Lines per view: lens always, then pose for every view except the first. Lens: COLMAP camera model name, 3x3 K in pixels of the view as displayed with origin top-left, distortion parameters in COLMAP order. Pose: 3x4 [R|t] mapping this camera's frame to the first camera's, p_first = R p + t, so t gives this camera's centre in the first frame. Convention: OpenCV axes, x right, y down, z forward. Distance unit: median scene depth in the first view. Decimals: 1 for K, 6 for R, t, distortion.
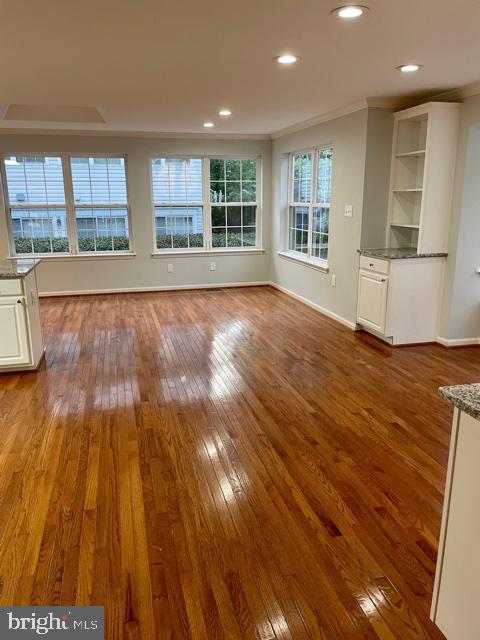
lens RADIAL K [[481.7, 0, 222.2], [0, 481.7, 316.0], [0, 0, 1]] dist [0.094575, -0.135823]
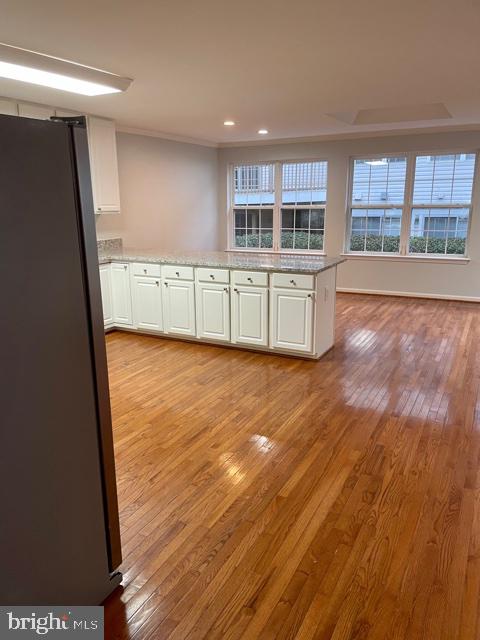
lens RADIAL K [[481.7, 0, 222.2], [0, 481.7, 316.0], [0, 0, 1]] dist [0.094575, -0.135823]
pose [[0.749585, 0.153341, -0.643901, 0.184653], [-0.152411, 0.986641, 0.057537, -0.018888], [0.644122, 0.055009, 0.762942, 0.075779]]
